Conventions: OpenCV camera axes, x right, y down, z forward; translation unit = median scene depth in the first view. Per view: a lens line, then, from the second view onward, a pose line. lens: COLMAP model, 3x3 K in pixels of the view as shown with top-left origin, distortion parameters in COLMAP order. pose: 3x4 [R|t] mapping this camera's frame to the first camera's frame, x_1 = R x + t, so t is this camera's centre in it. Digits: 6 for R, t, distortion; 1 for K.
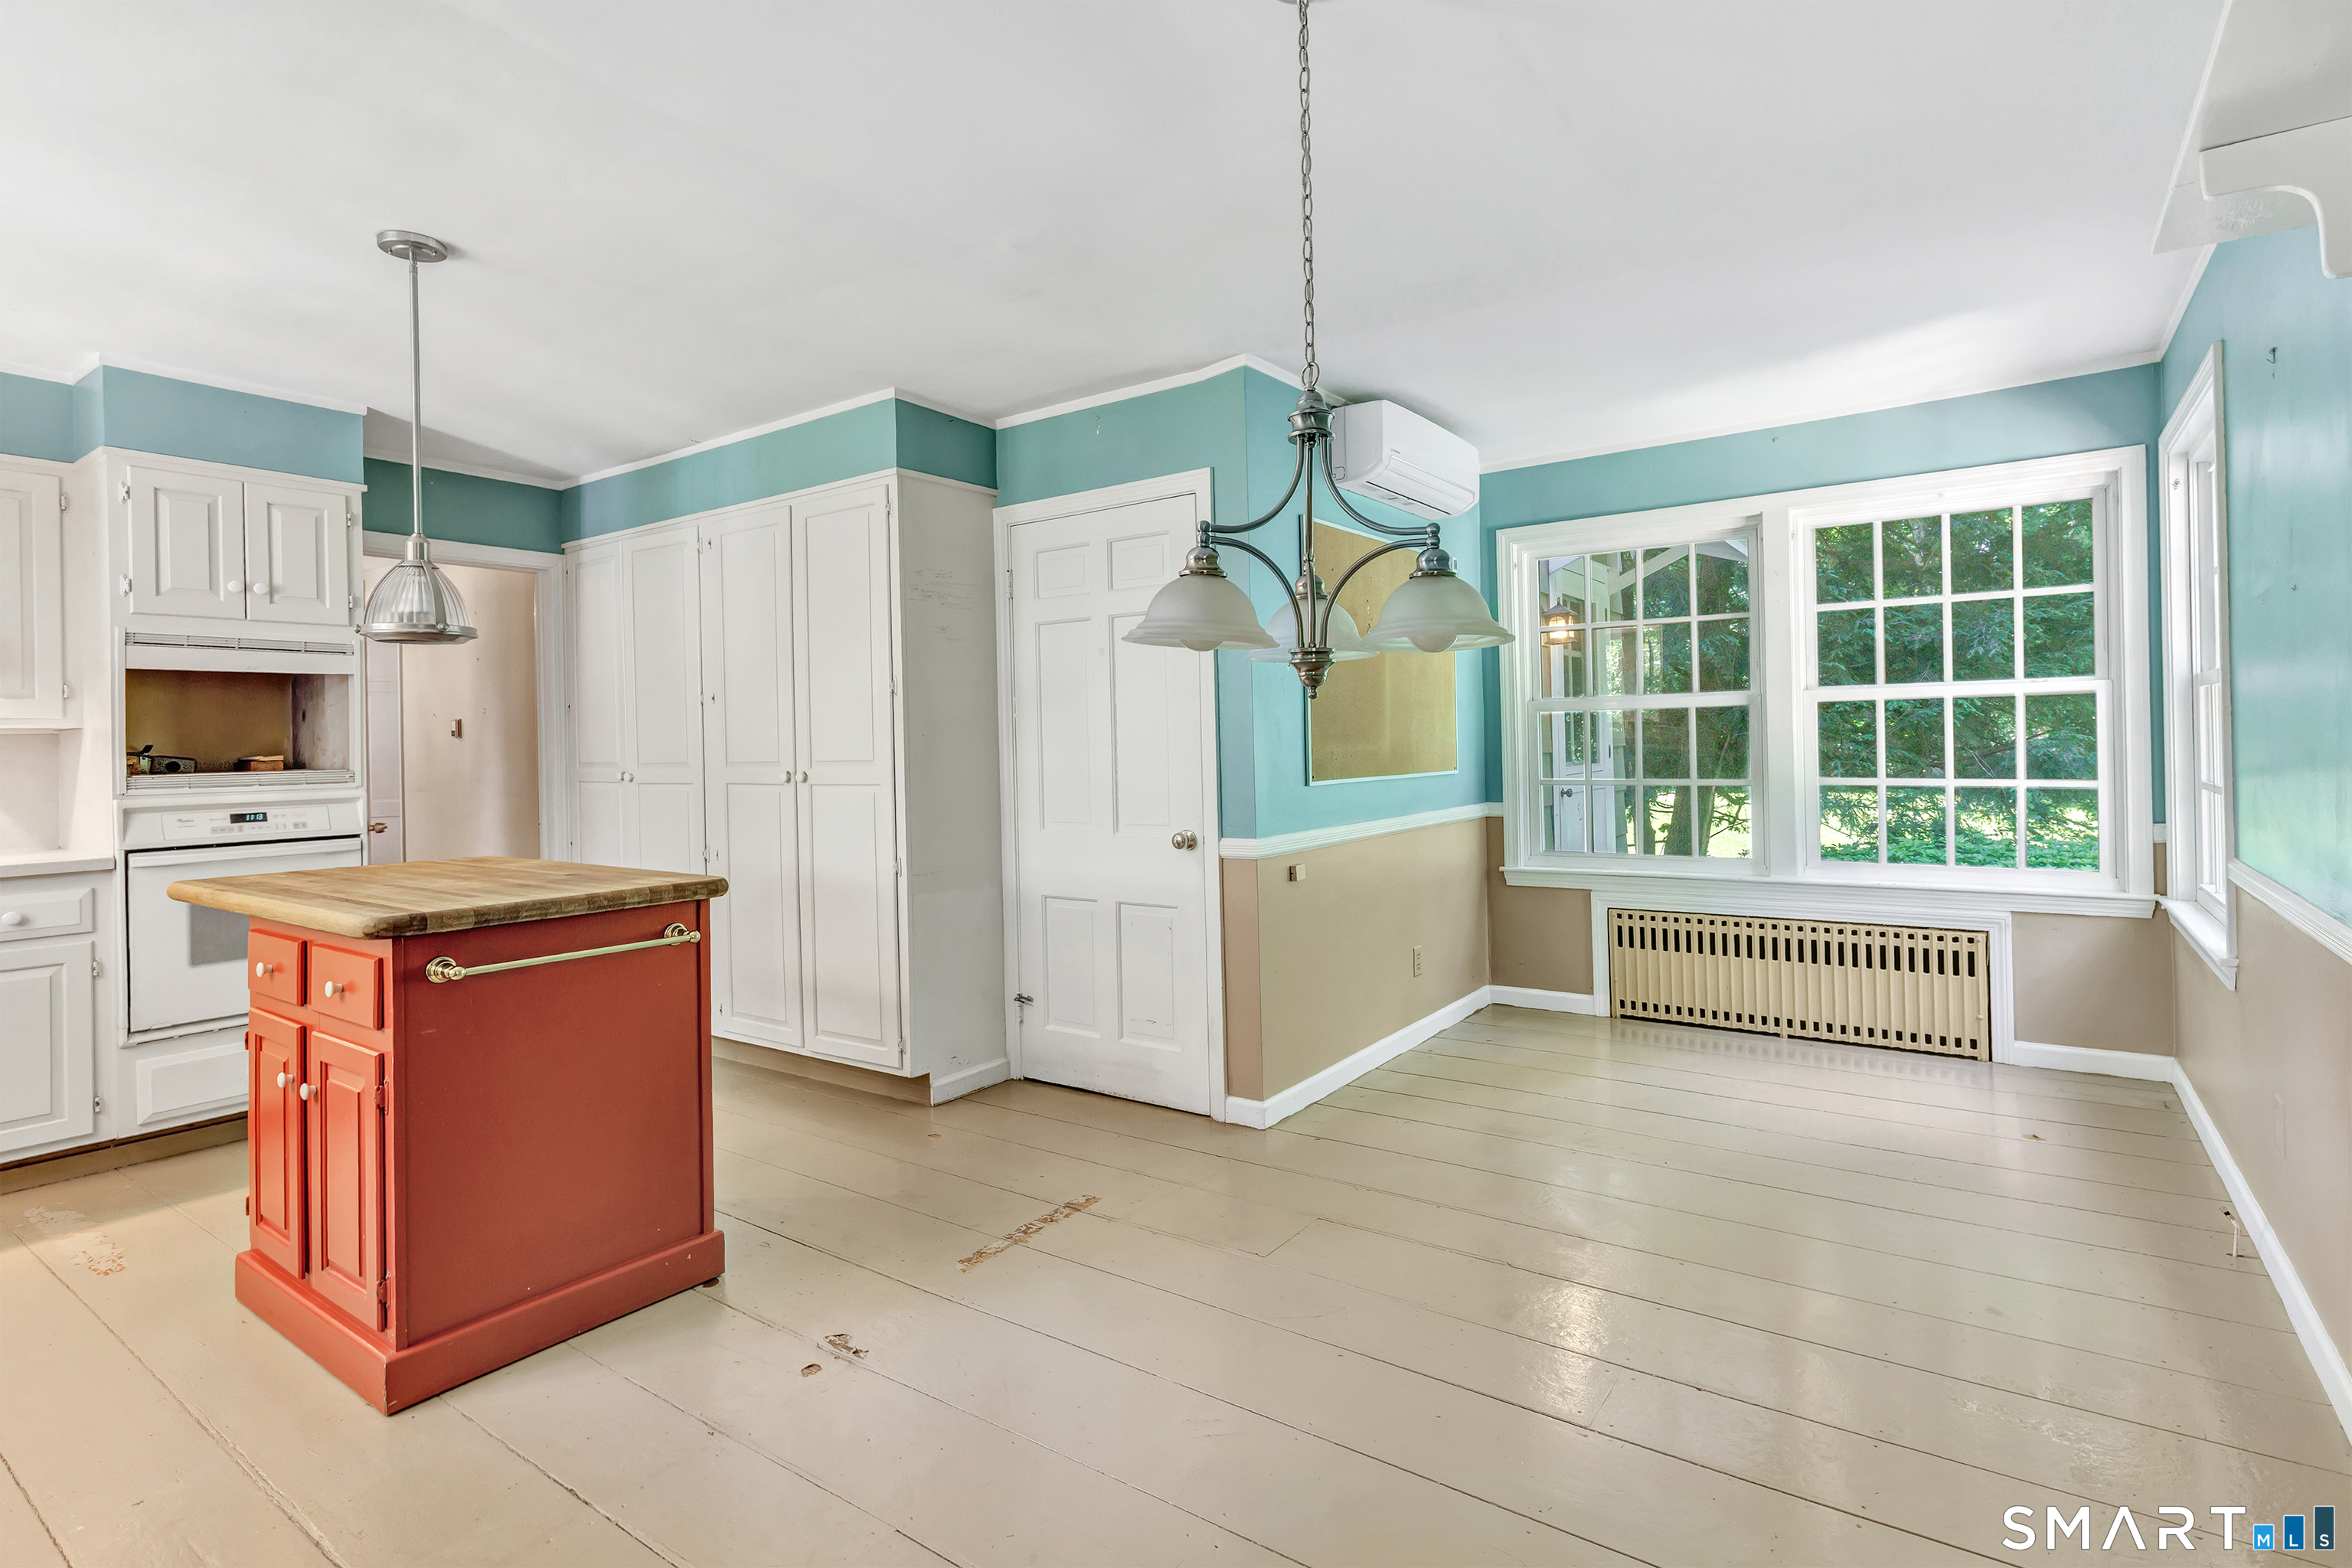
lens RADIAL K [[1077.0, 0, 1171.5], [0, 1077.0, 737.4], [0, 0, 1]] dist [-0.000234, 0.000001]
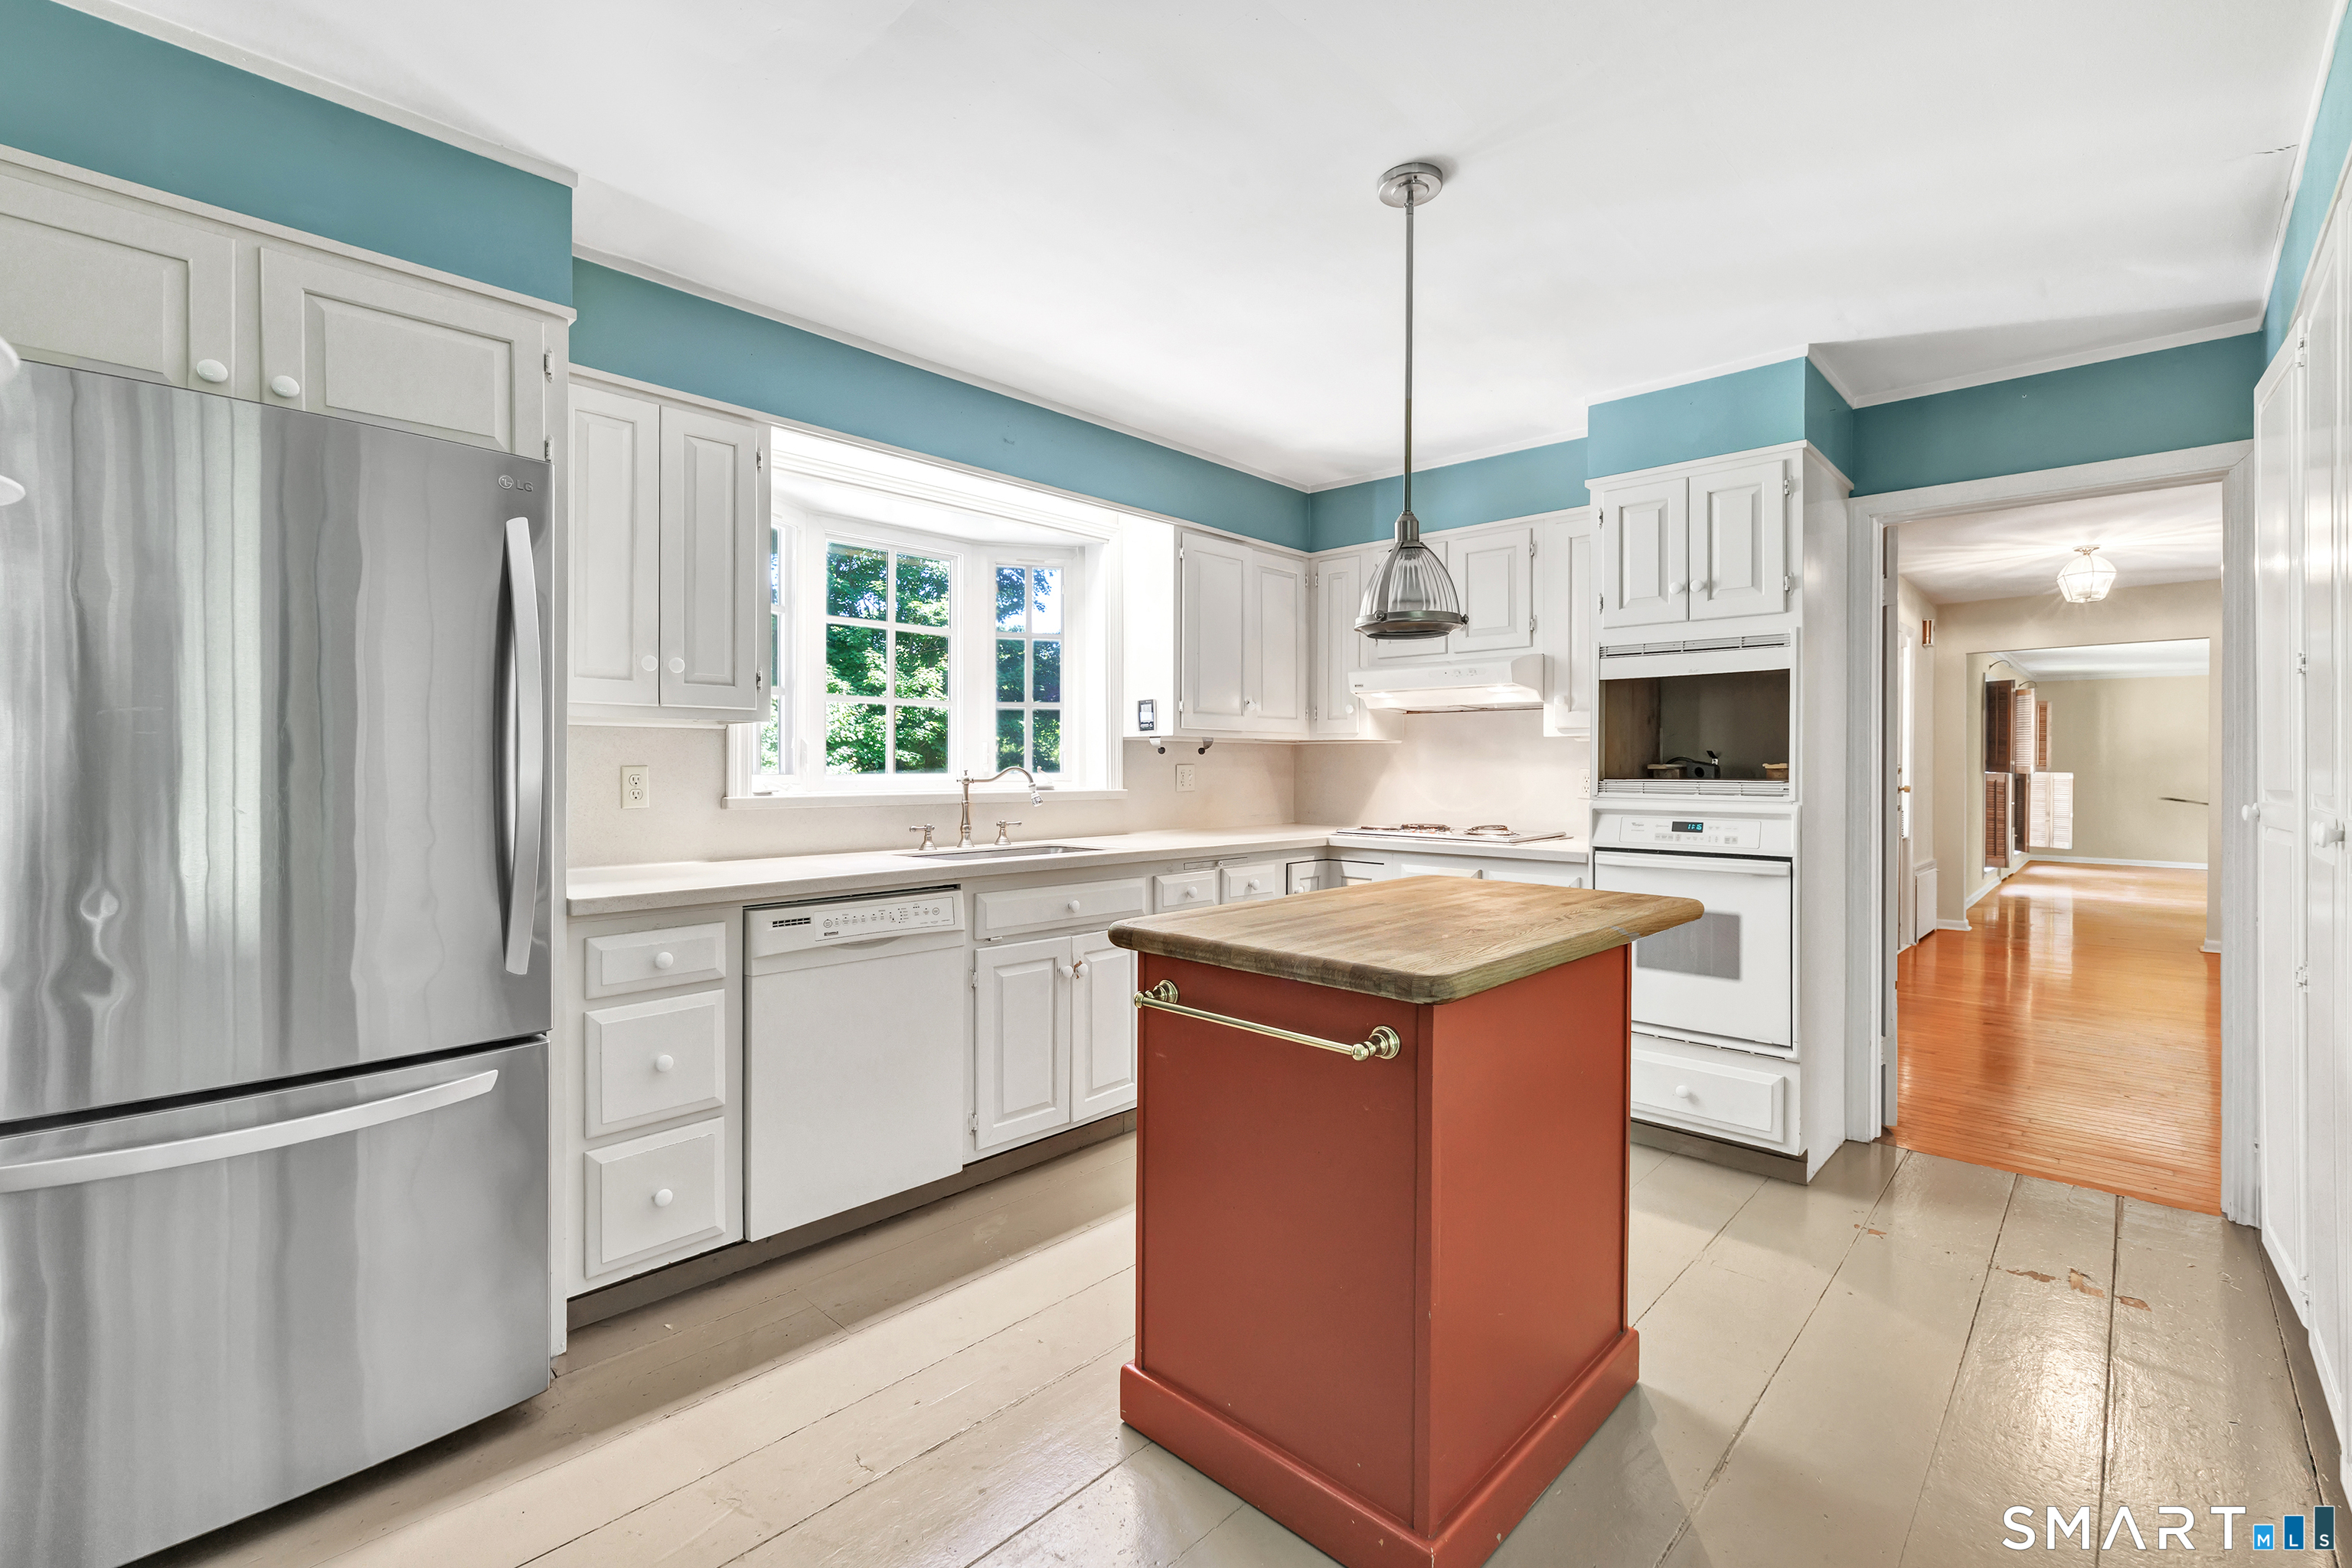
lens RADIAL K [[1056.6, 0, 1170.1], [0, 1056.6, 771.6], [0, 0, 1]] dist [-0.000709, 0.000034]
pose [[-0.102061, 0.025508, -0.994451, 0.128846], [0.000615, 0.999673, 0.025579, 0.000654], [0.994778, 0.001999, -0.102043, 0.643871]]
